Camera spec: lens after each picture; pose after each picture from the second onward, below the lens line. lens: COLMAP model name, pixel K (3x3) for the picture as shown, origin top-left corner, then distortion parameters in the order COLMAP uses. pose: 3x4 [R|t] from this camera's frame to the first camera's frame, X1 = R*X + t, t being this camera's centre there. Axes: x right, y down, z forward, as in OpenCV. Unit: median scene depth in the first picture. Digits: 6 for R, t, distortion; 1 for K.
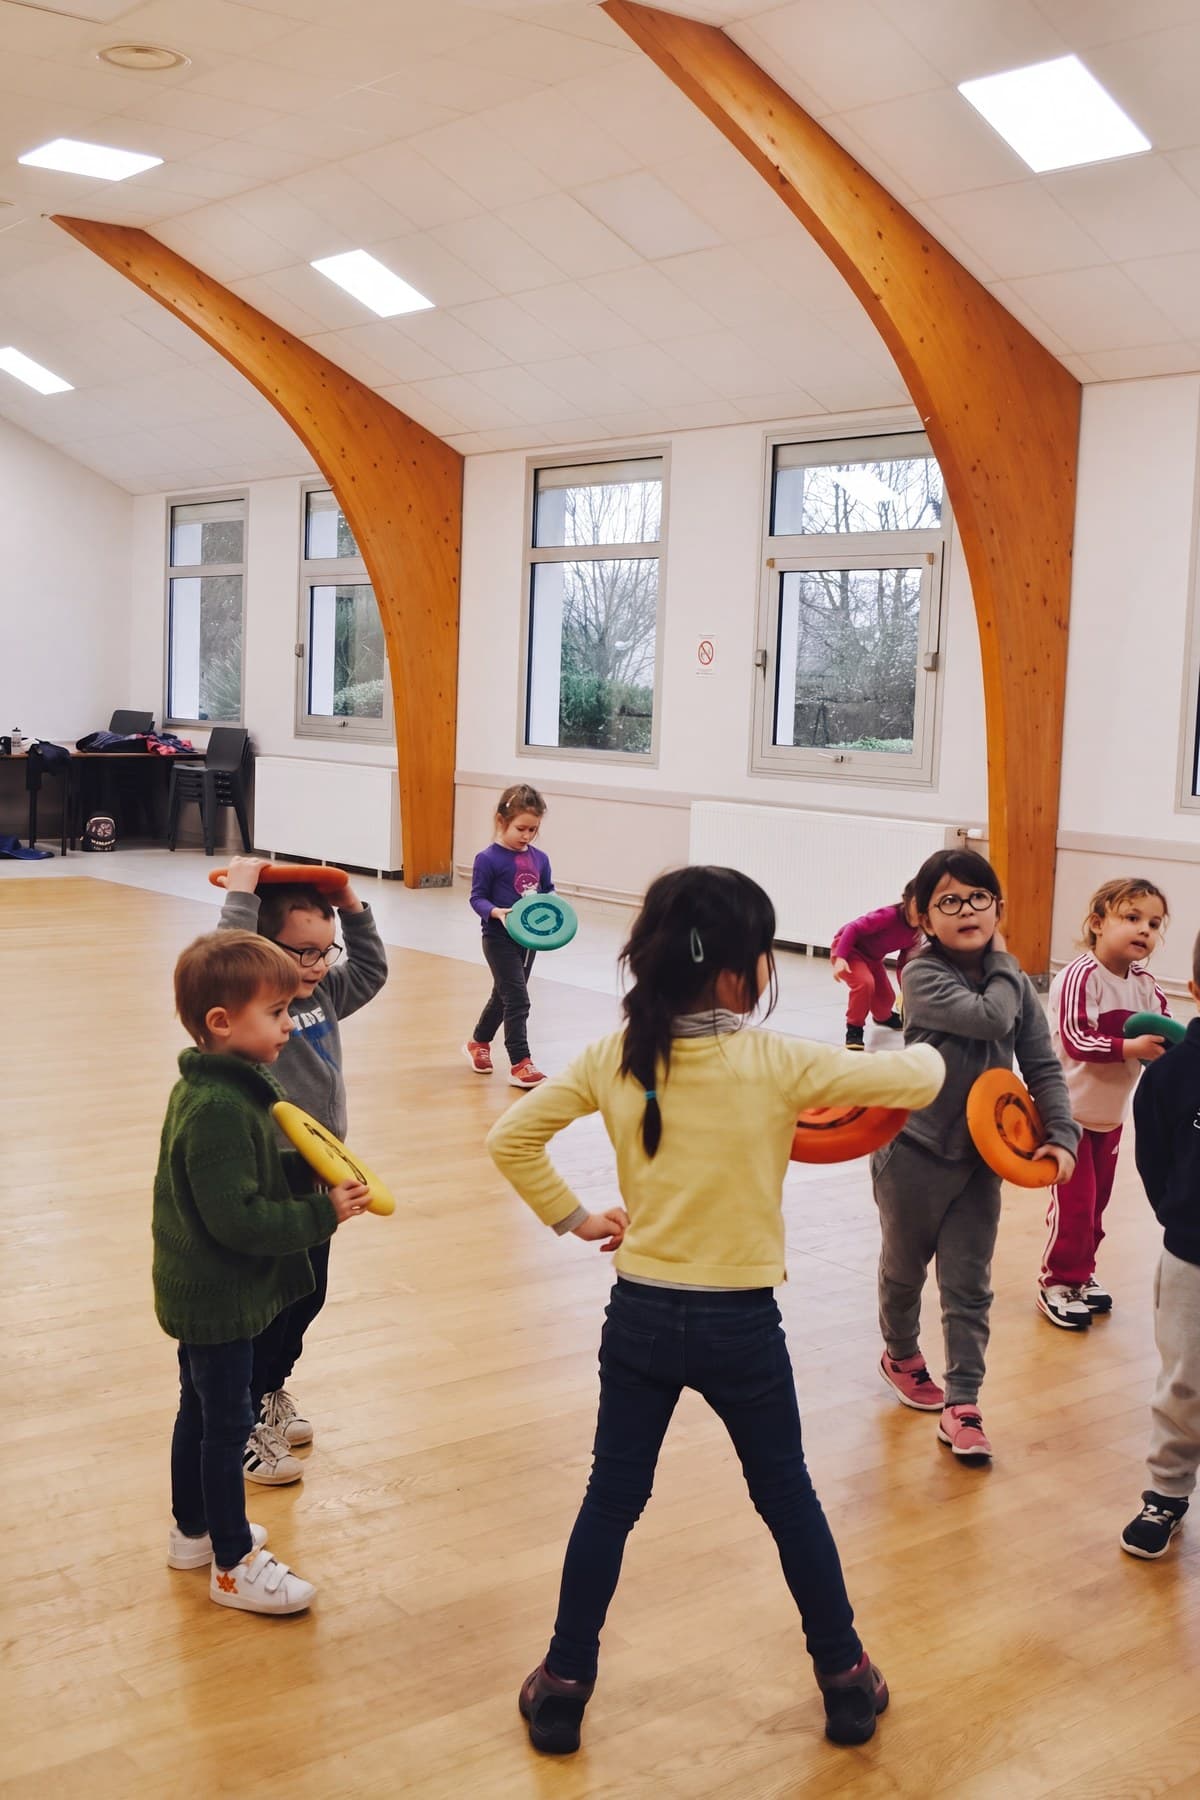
lens RADIAL K [[2027.1, 0, 600.0], [0, 2027.1, 900.0], [0, 0, 1]] dist [-0.096556, -0.022761]
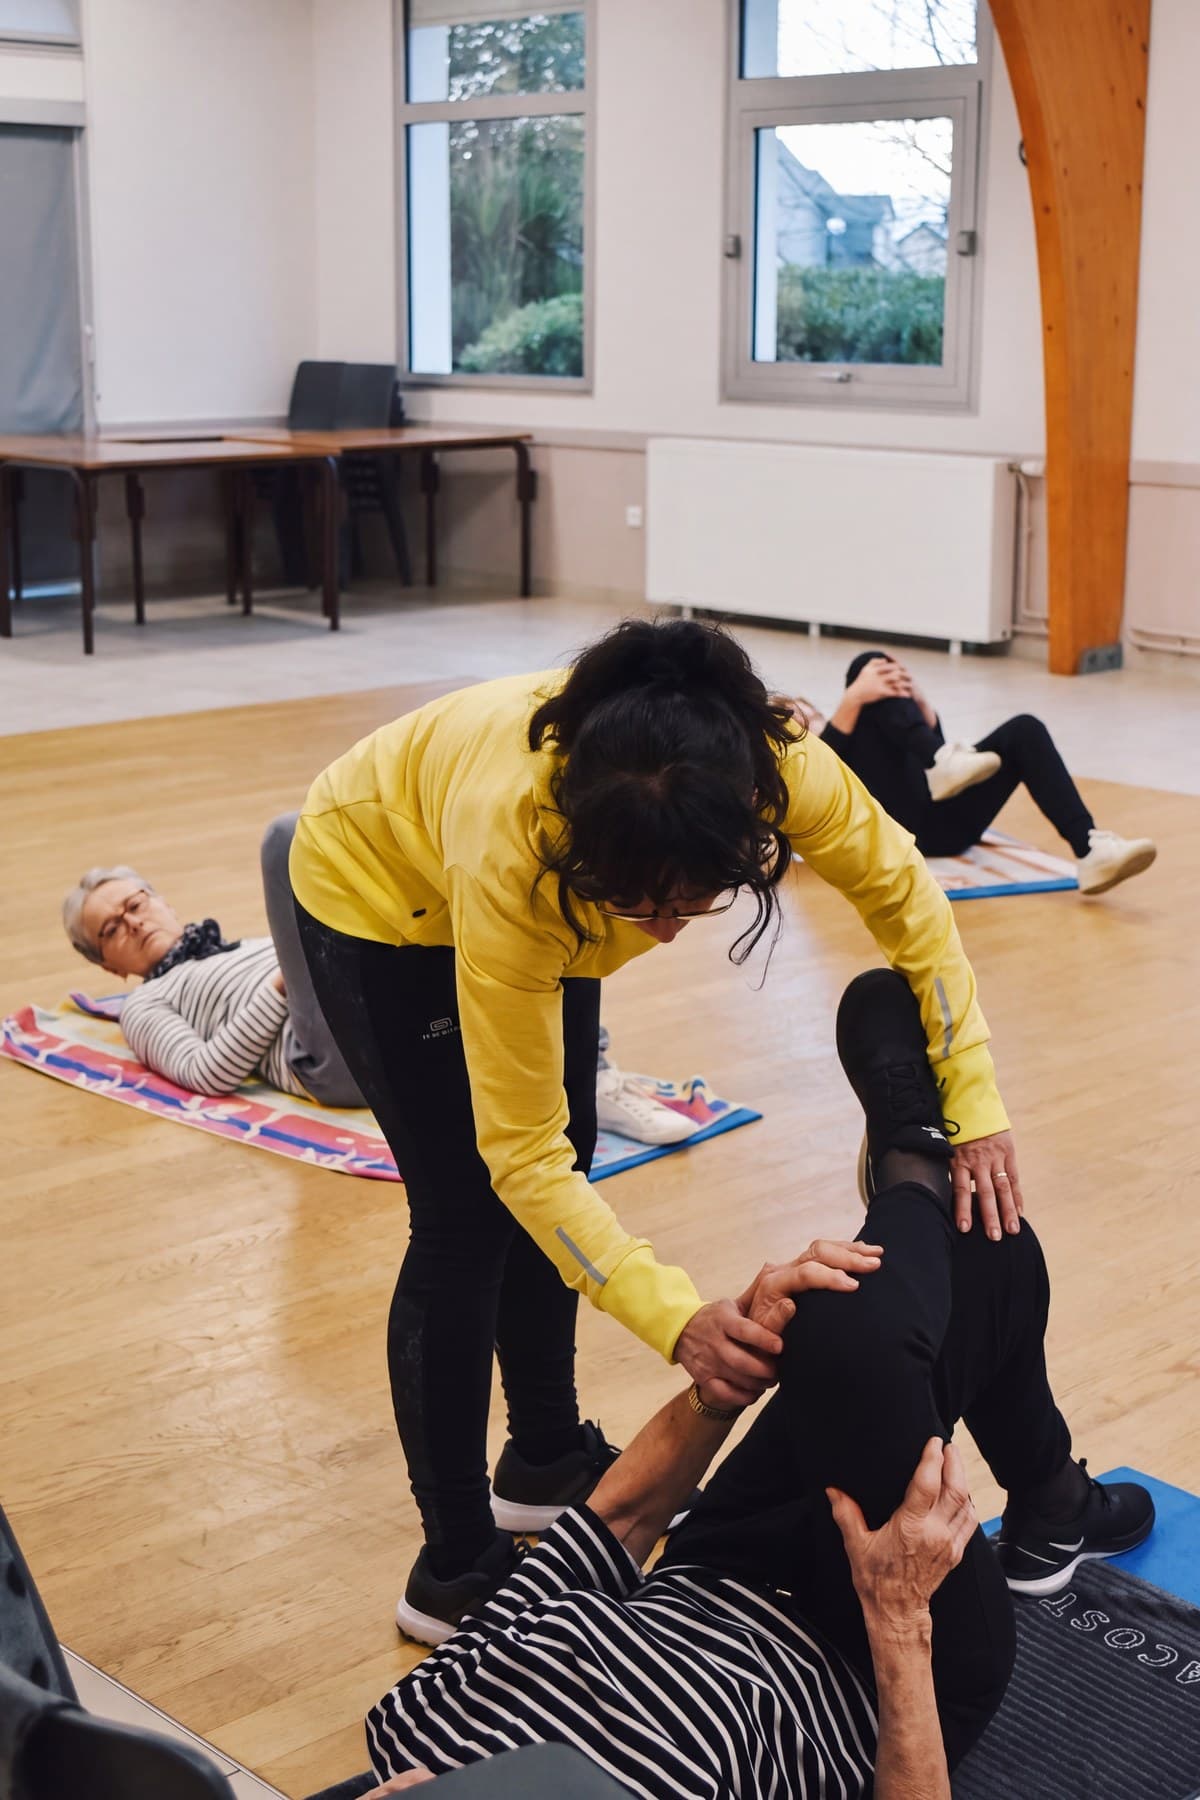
lens RADIAL K [[2307.6, 0, 600.0], [0, 2307.6, 900.0], [0, 0, 1]] dist [-0.100003, -0.024600]
pose [[0.986408, -0.074748, 0.146326, -0.315485], [0.050860, 0.985697, 0.160668, -0.052963], [-0.156243, -0.151042, 0.976102, 0.398743]]
